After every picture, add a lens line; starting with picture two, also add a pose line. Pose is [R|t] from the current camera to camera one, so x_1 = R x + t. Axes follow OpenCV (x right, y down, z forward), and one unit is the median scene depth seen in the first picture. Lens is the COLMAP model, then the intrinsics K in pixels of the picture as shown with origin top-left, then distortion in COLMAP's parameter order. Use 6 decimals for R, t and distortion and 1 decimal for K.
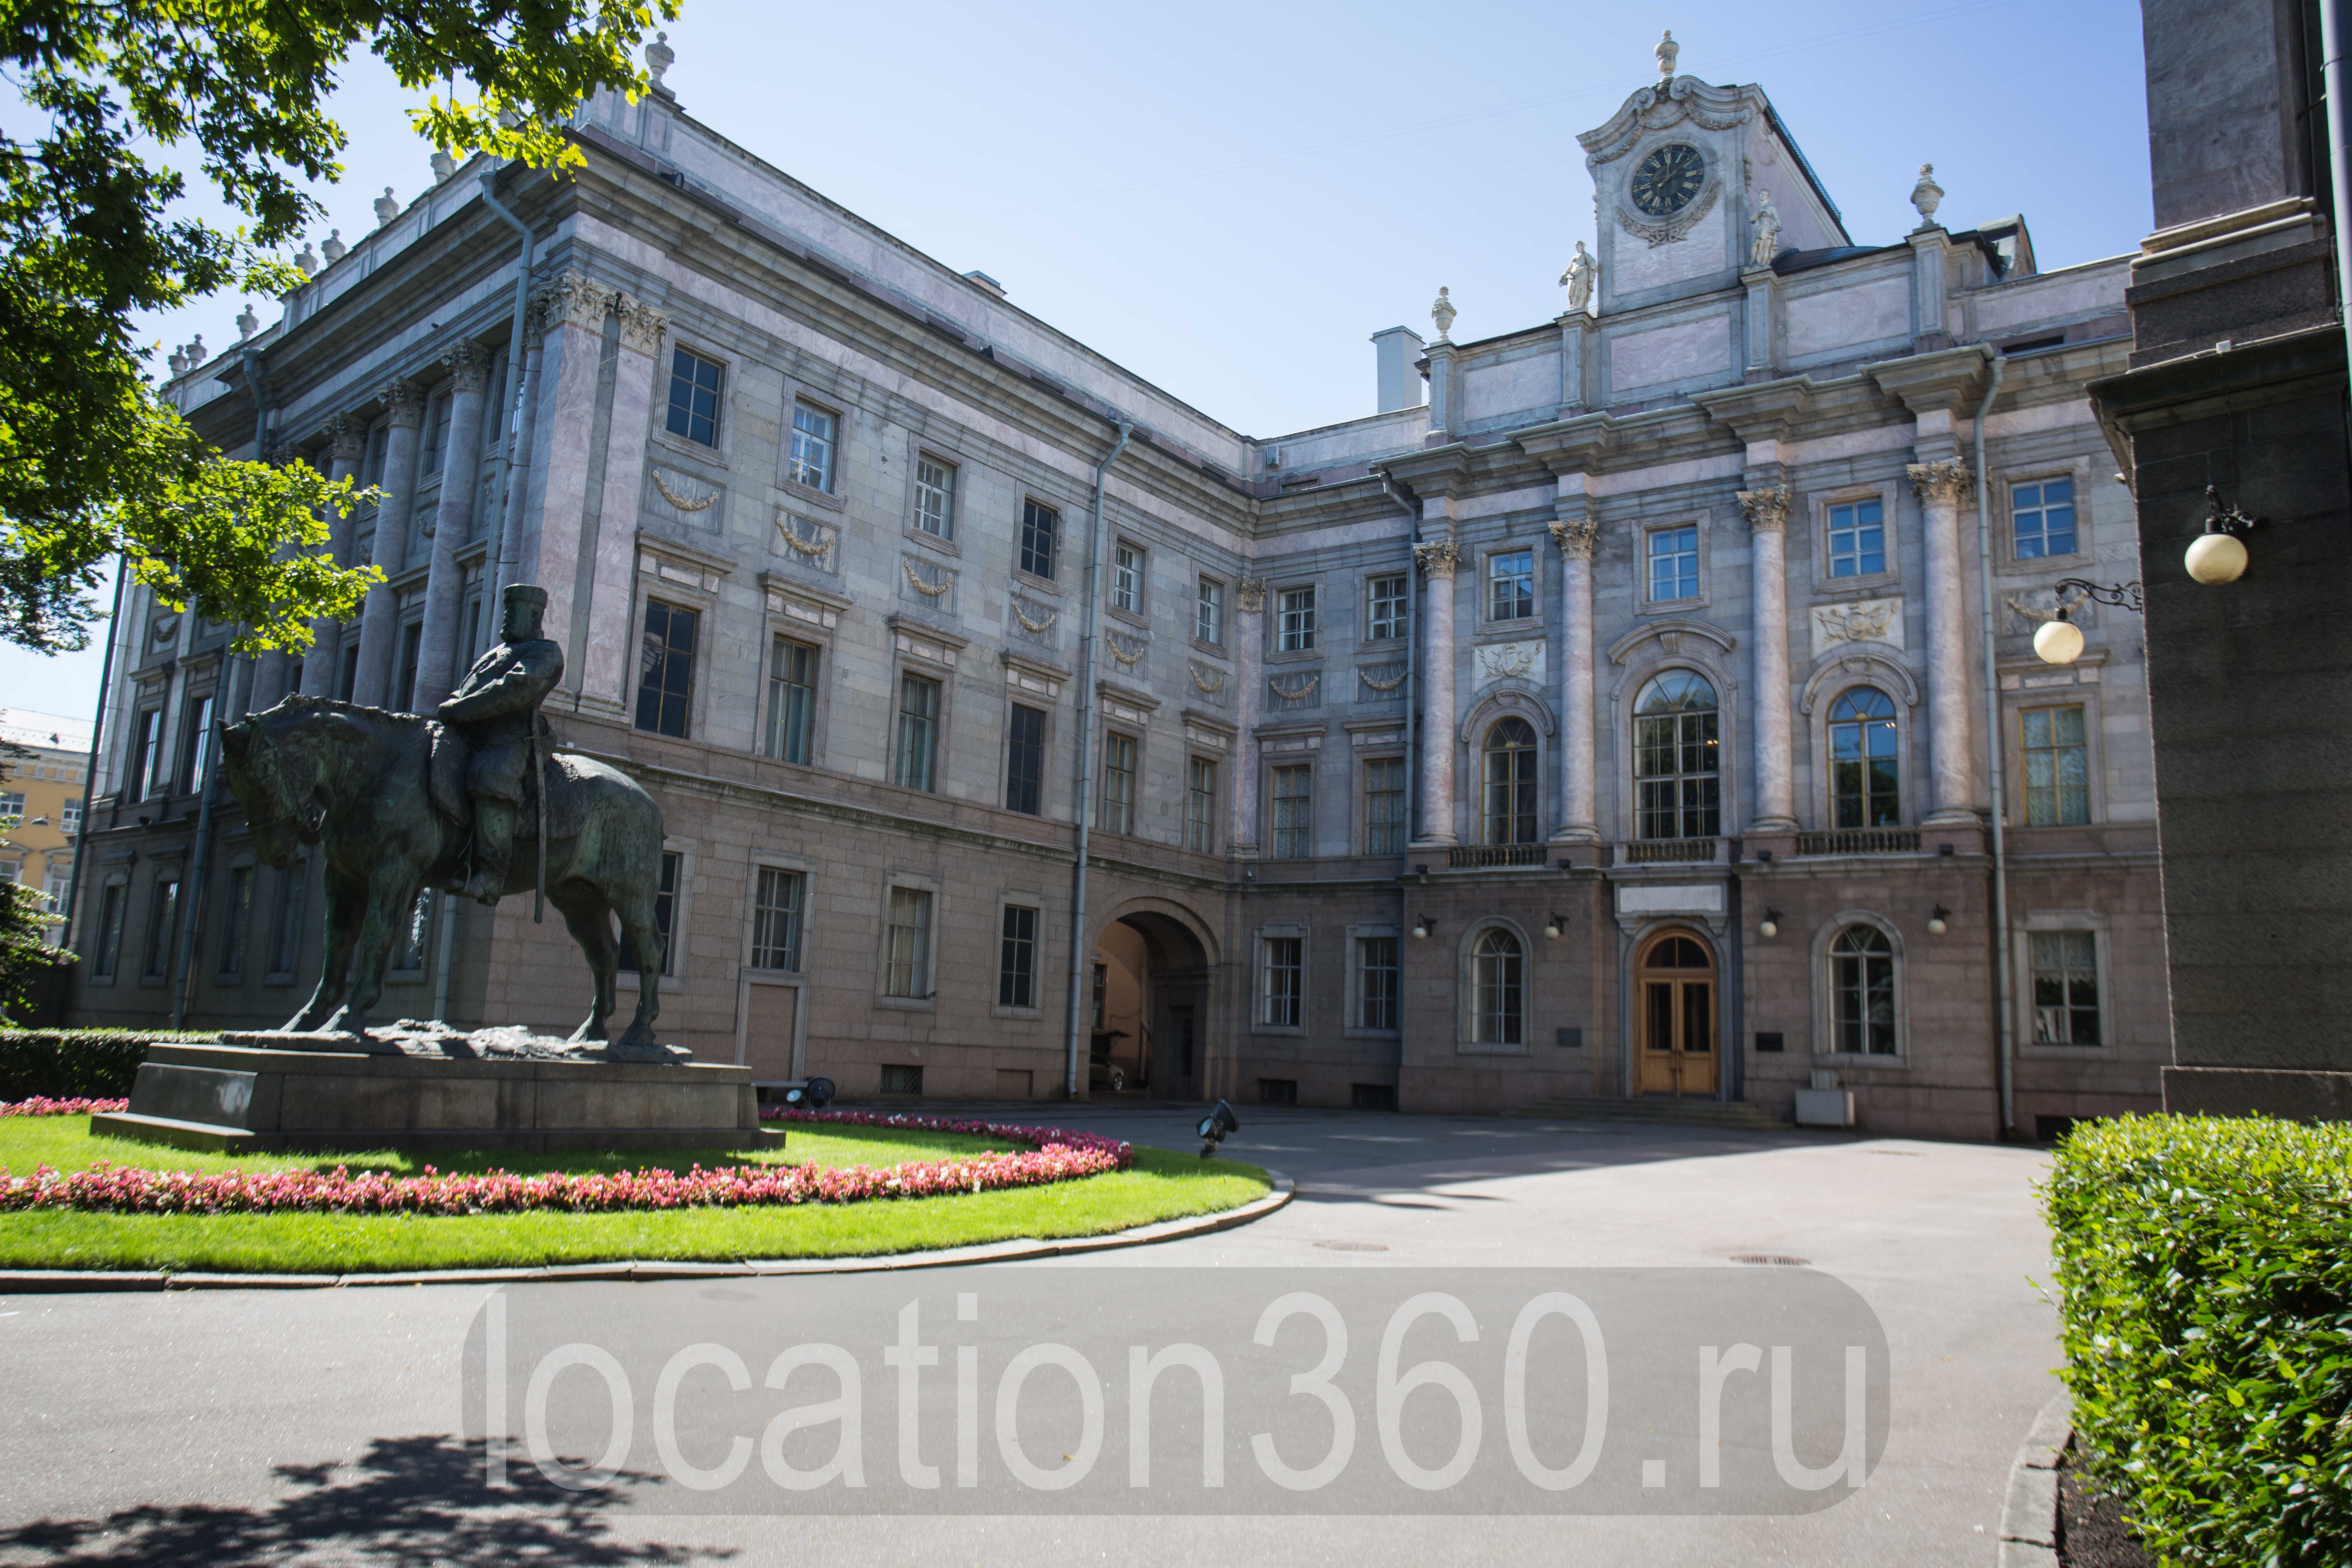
lens RADIAL K [[1693.6, 0, 1170.0], [0, 1693.6, 781.7], [0, 0, 1]] dist [-0.042406, 0.008350]
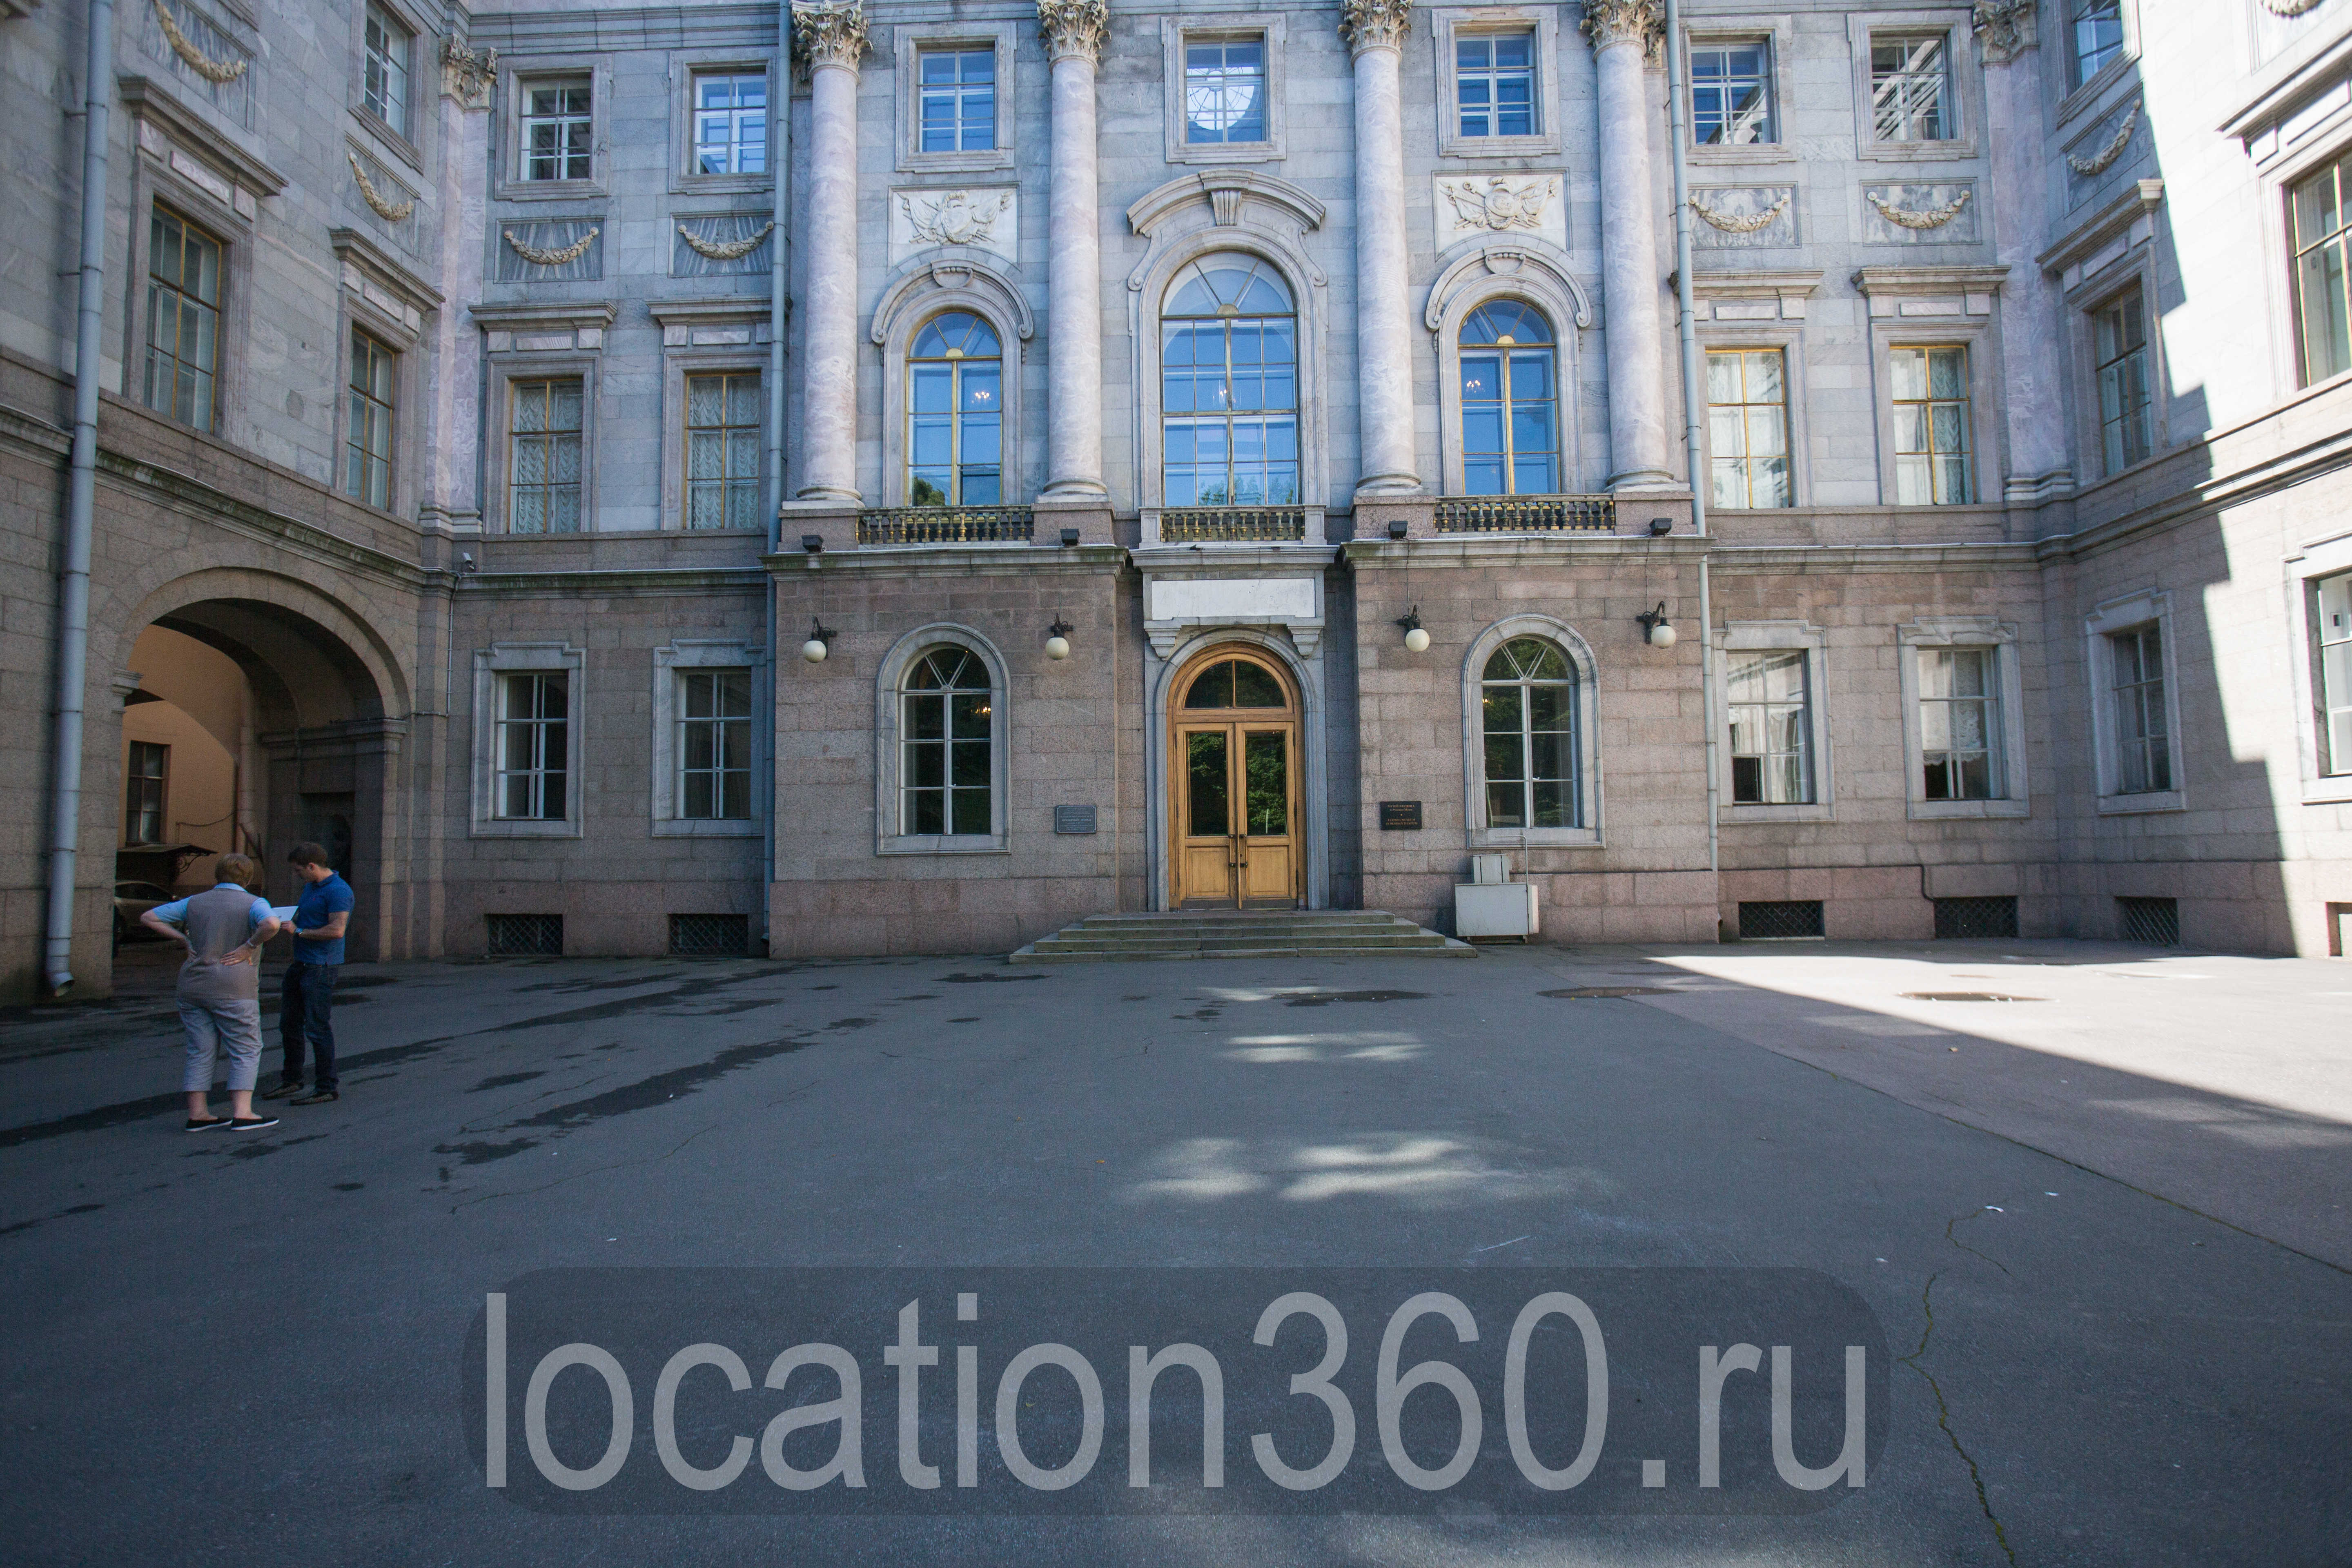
lens RADIAL K [[1372.3, 0, 1163.7], [0, 1372.3, 755.6], [0, 0, 1]] dist [-0.050361, 0.031560]
pose [[0.829683, -0.006357, 0.558199, -0.014548], [-0.043345, 0.996183, 0.075770, 0.084998], [-0.556550, -0.087060, 0.826240, 0.547768]]
